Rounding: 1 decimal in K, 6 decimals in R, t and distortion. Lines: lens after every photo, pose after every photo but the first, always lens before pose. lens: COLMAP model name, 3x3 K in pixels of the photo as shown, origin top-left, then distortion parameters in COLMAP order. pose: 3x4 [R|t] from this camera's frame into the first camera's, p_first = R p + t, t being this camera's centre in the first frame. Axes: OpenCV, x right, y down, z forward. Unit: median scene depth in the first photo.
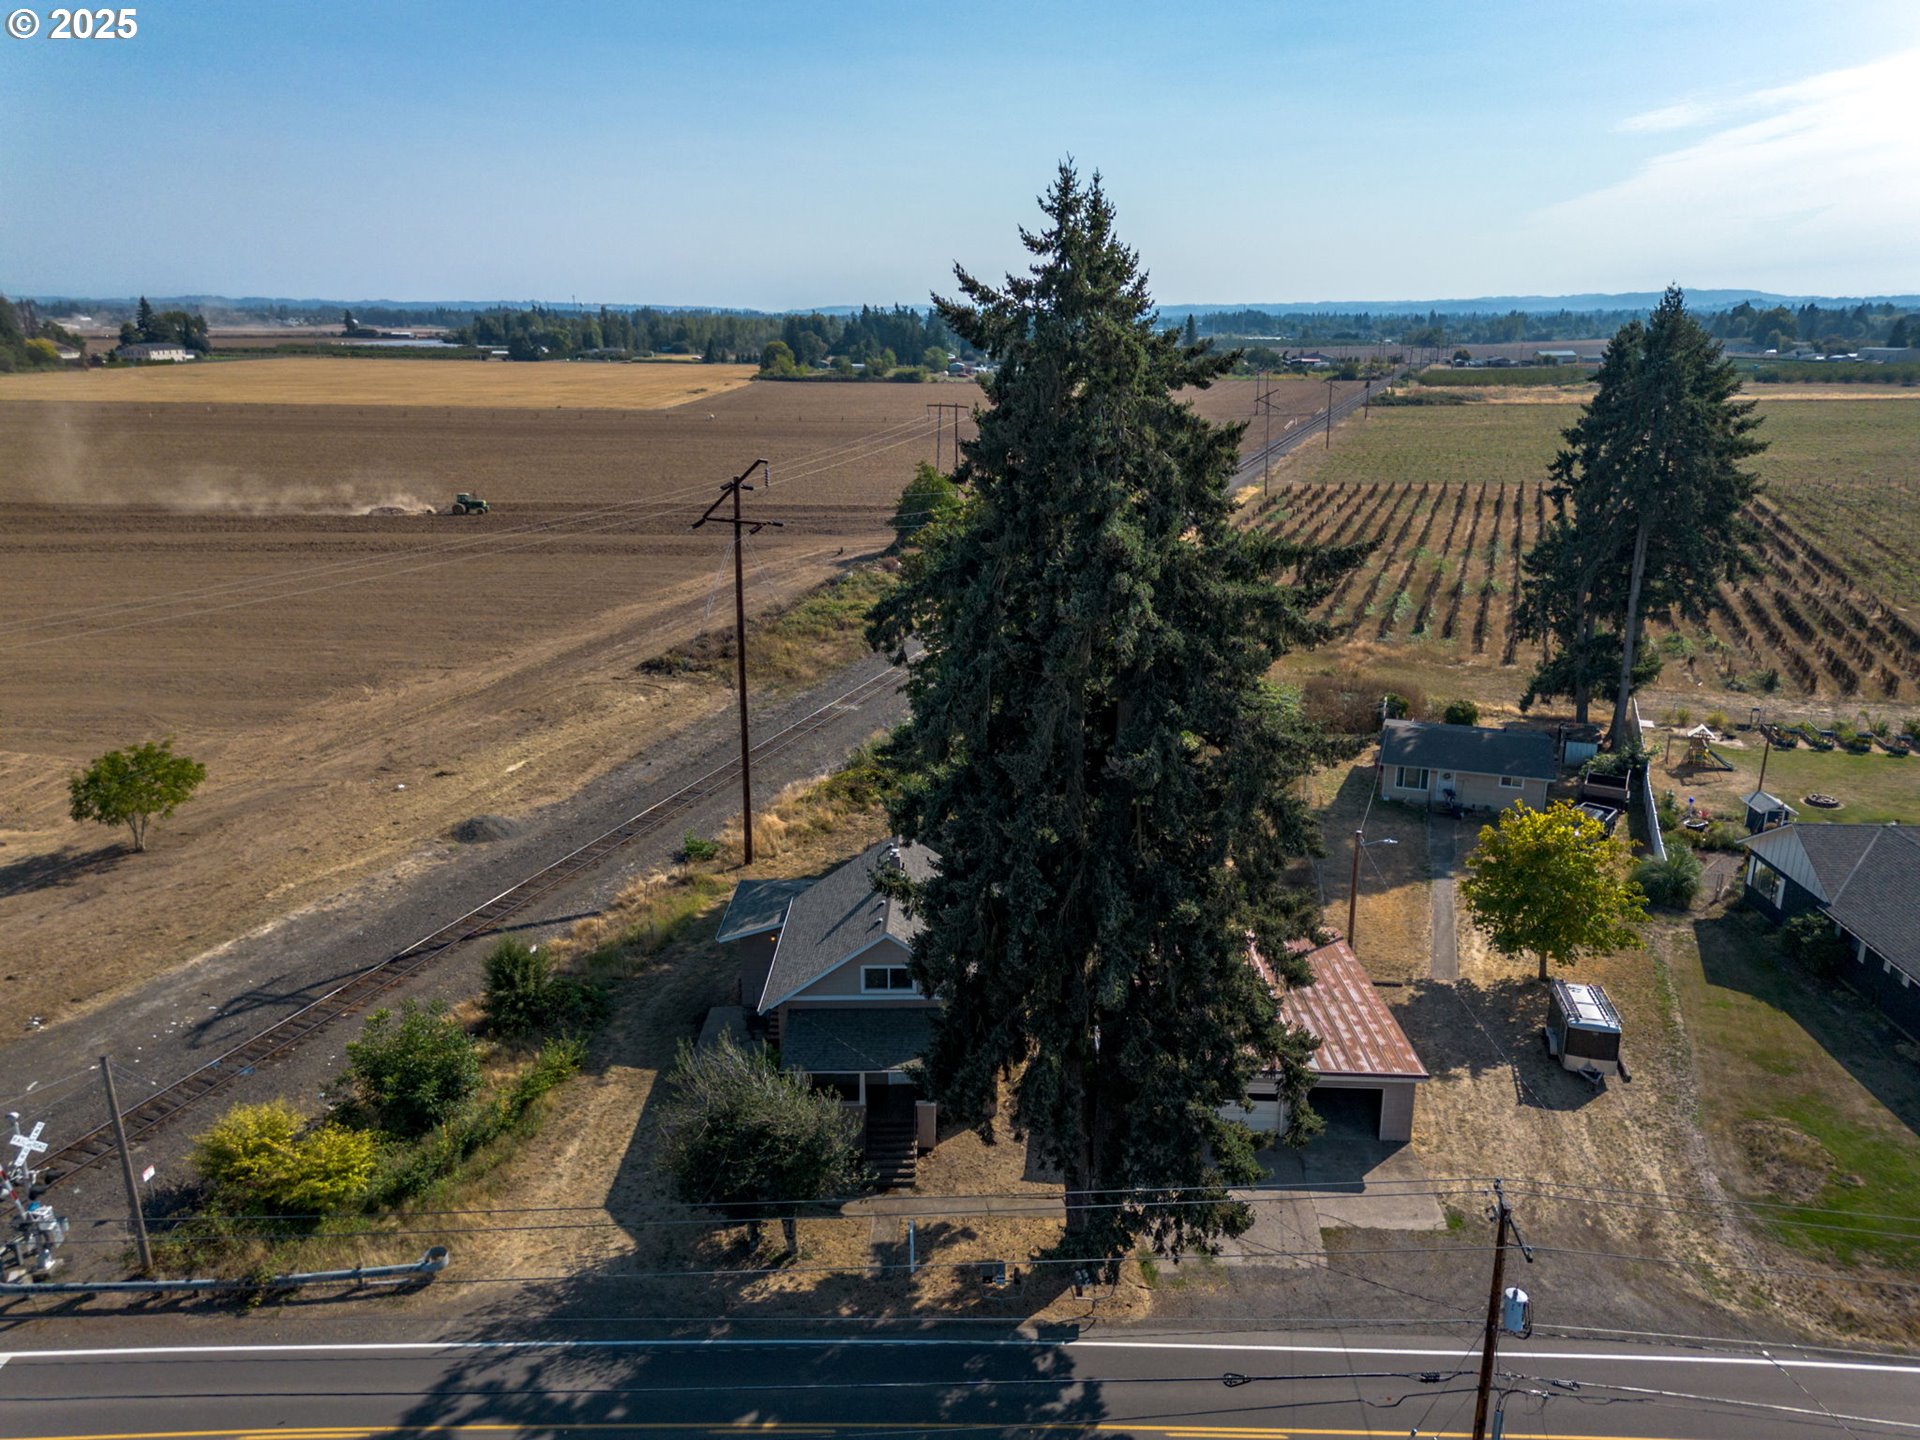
lens RADIAL K [[1342.2, 0, 964.2], [0, 1342.2, 717.5], [0, 0, 1]] dist [0.117480, -0.070239]
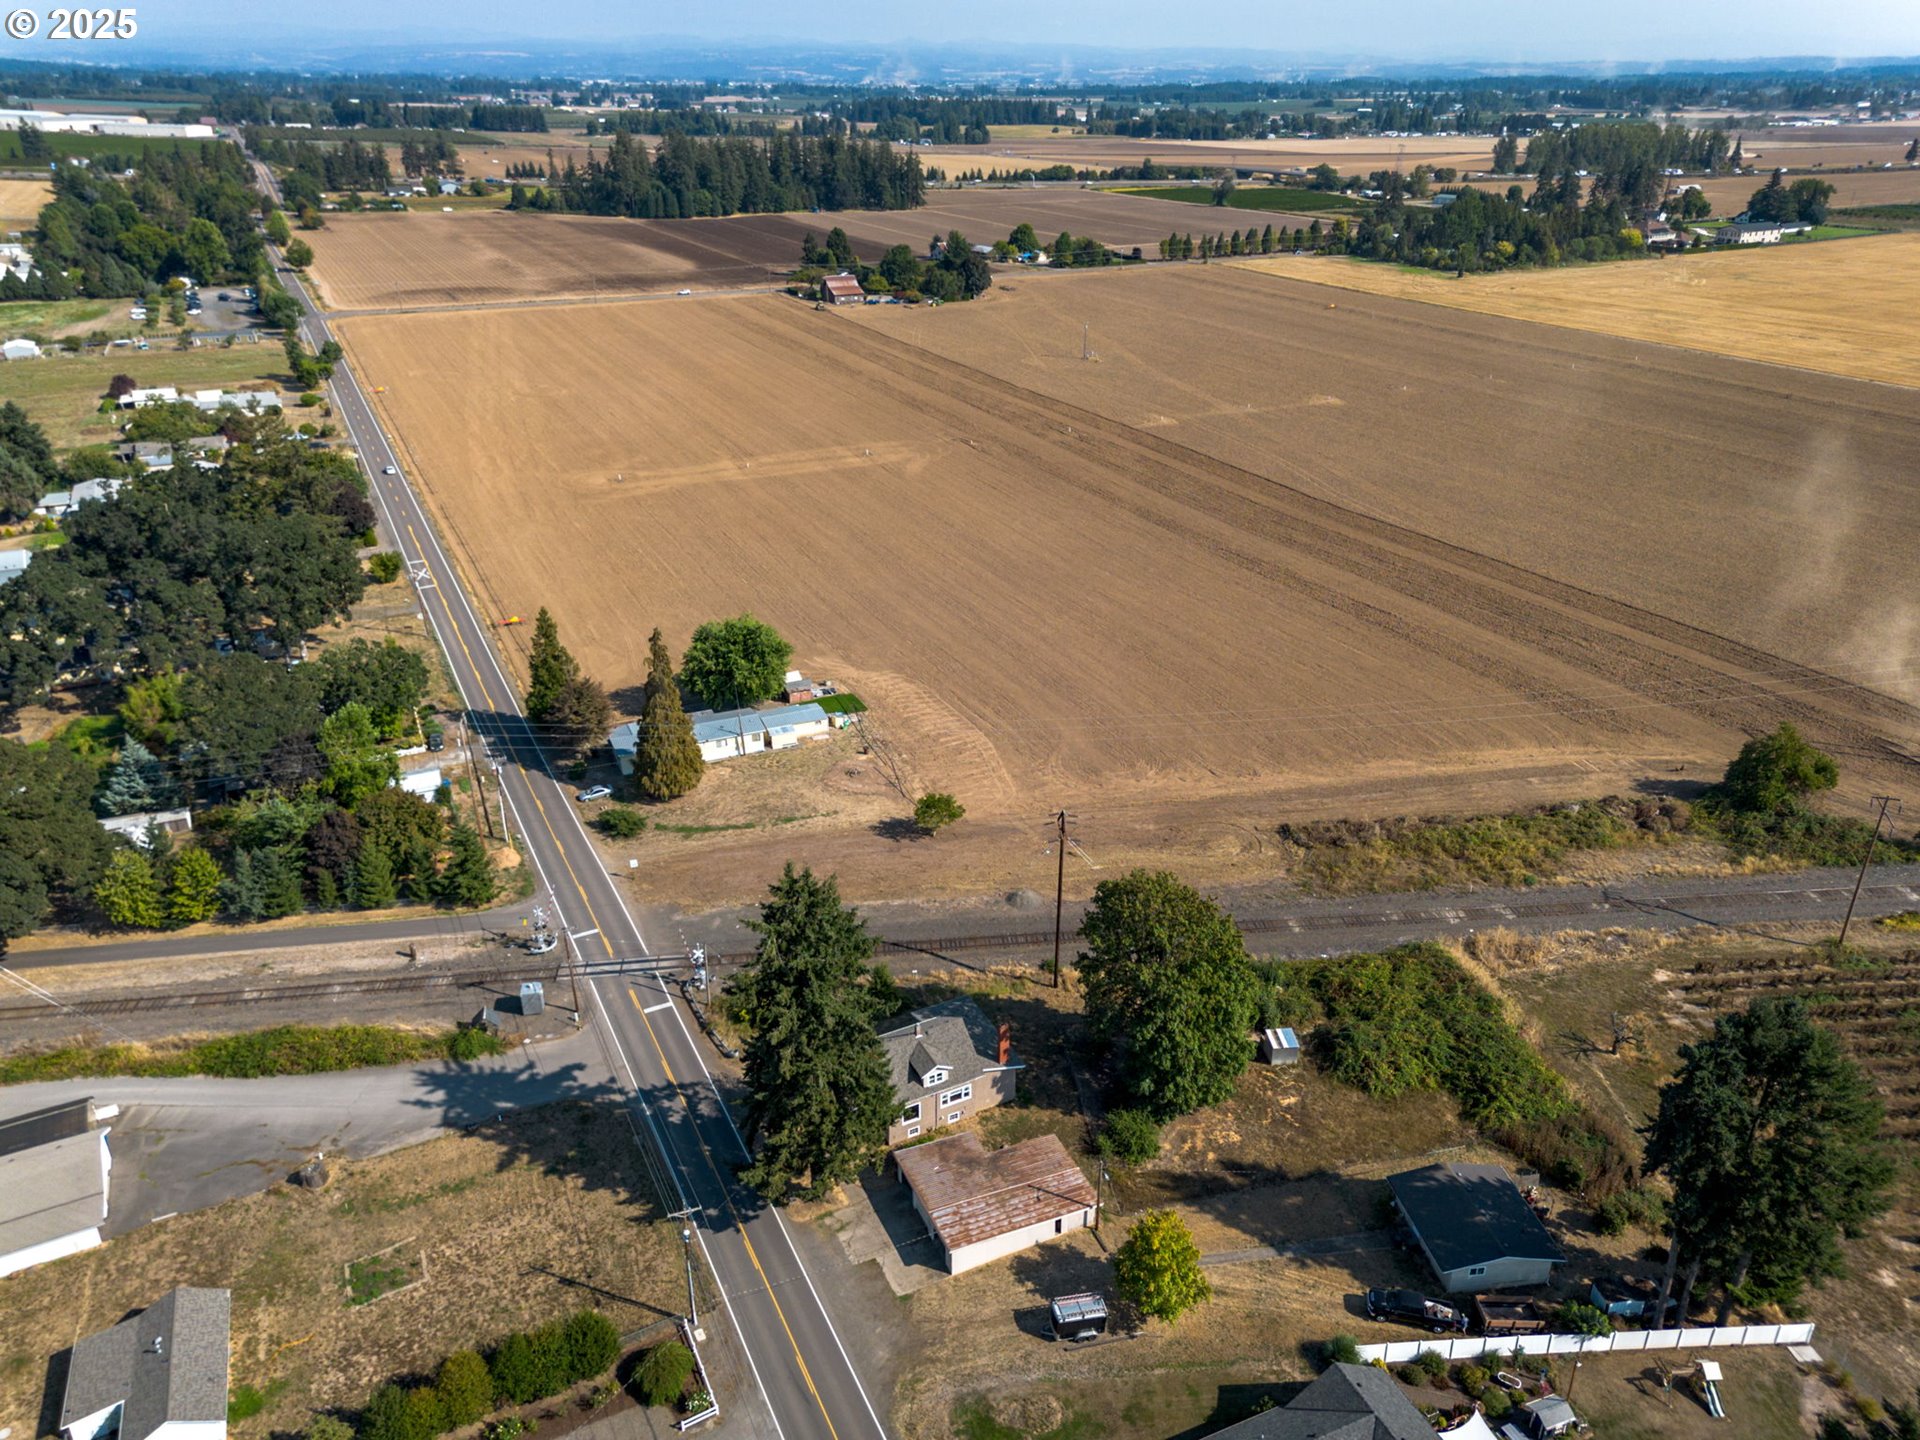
lens RADIAL K [[1342.2, 0, 964.2], [0, 1342.2, 717.5], [0, 0, 1]] dist [0.117480, -0.070239]
pose [[0.456723, 0.379573, -0.804568, 2.075534], [-0.255128, 0.922302, 0.290290, -1.356283], [0.852241, 0.072686, 0.518076, -0.199884]]
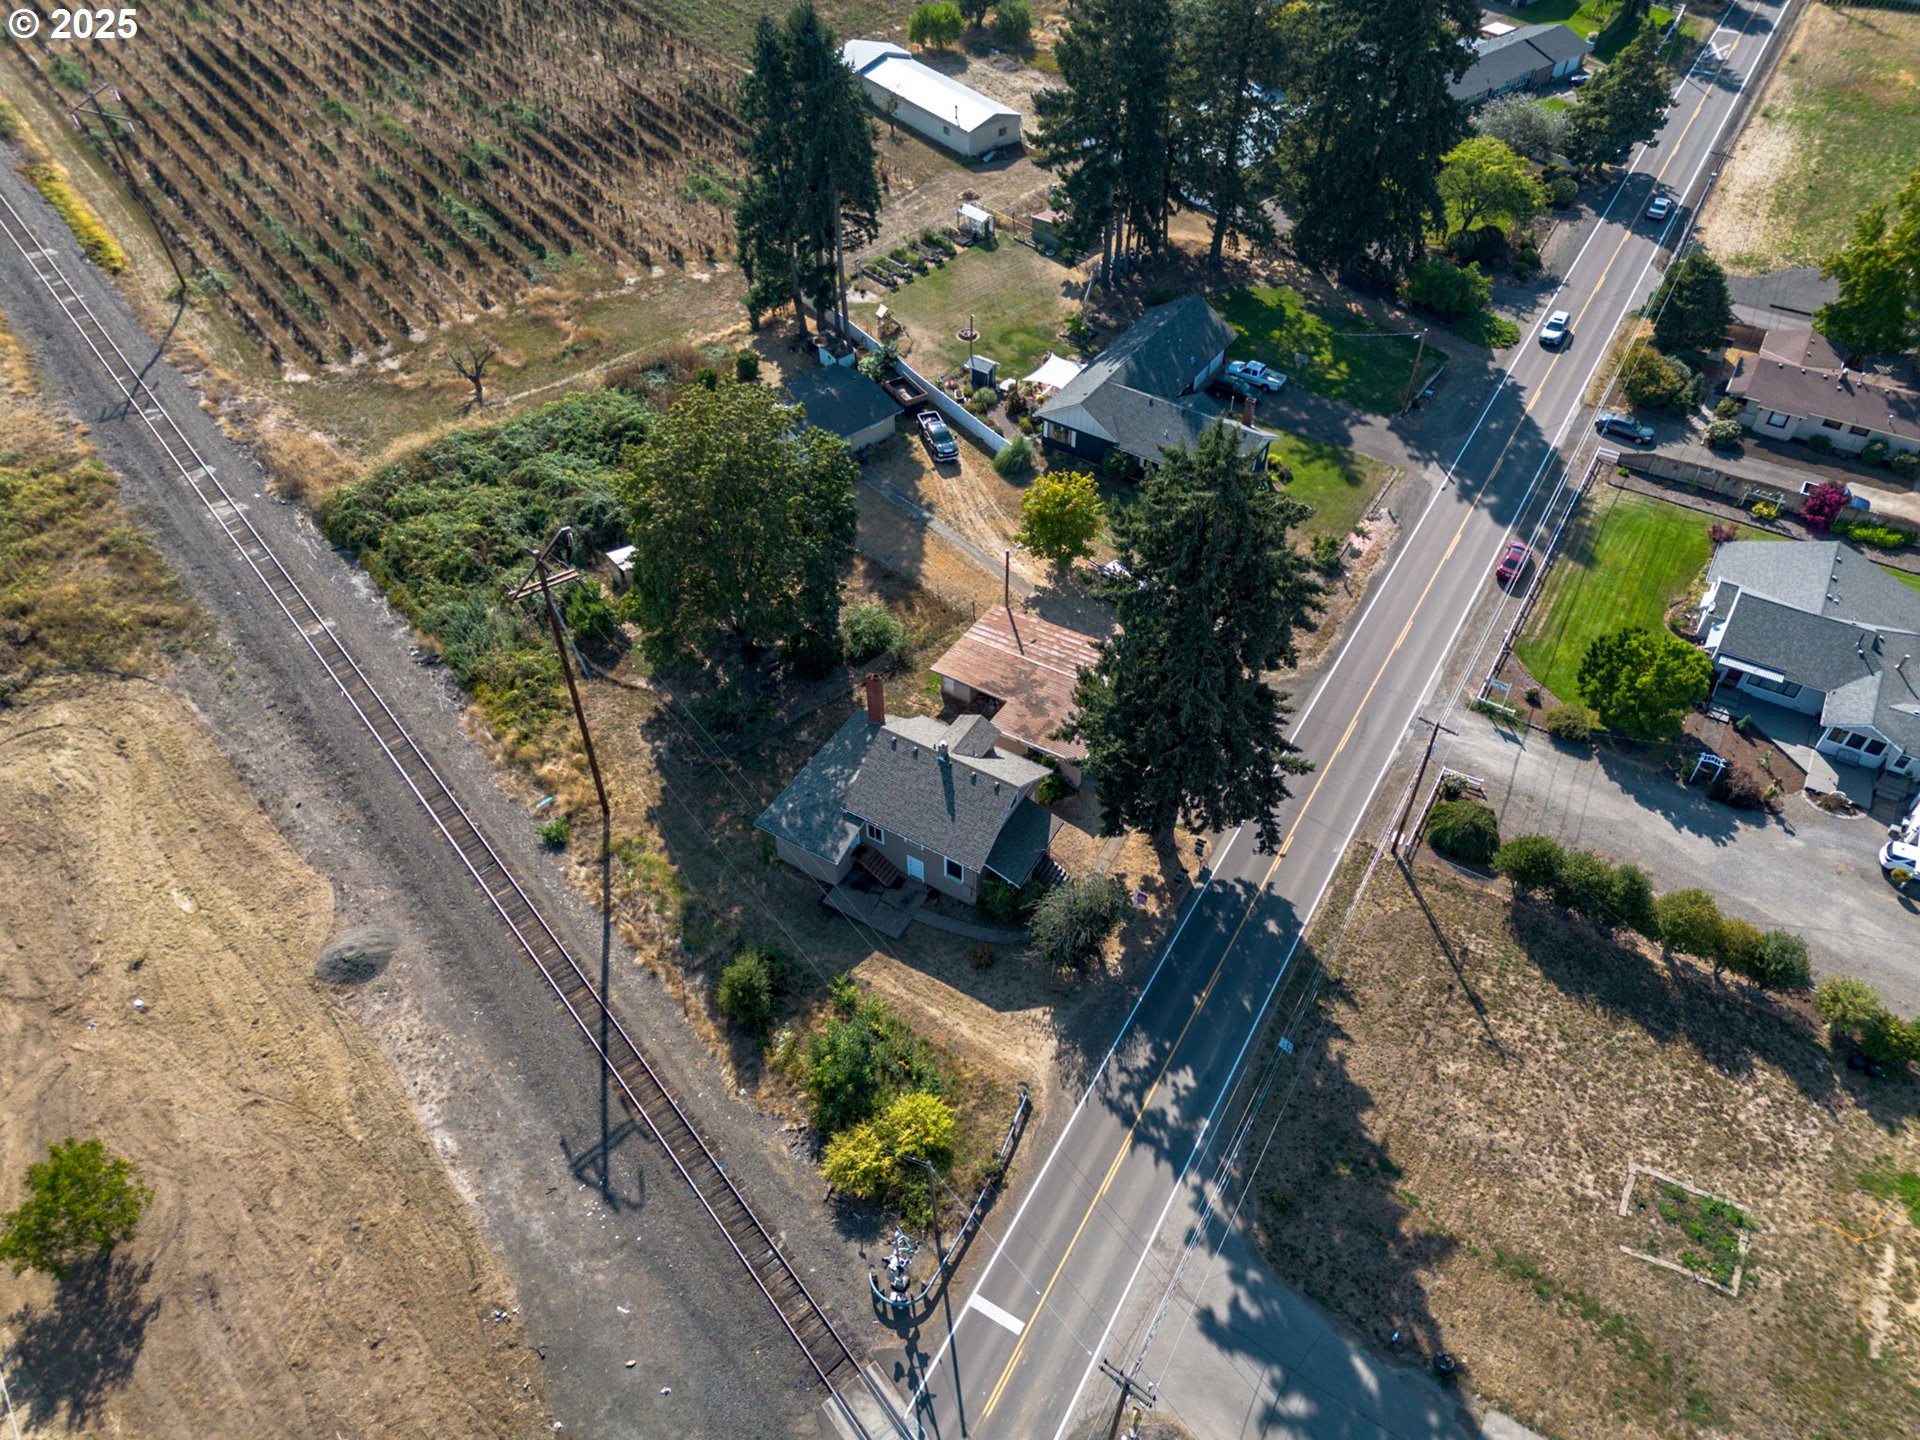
lens RADIAL K [[1342.2, 0, 964.2], [0, 1342.2, 717.5], [0, 0, 1]] dist [0.117480, -0.070239]
pose [[0.505602, -0.615616, 0.604469, -1.200452], [0.243434, 0.773942, 0.584596, -1.030051], [-0.827711, -0.148424, 0.541169, 0.200876]]
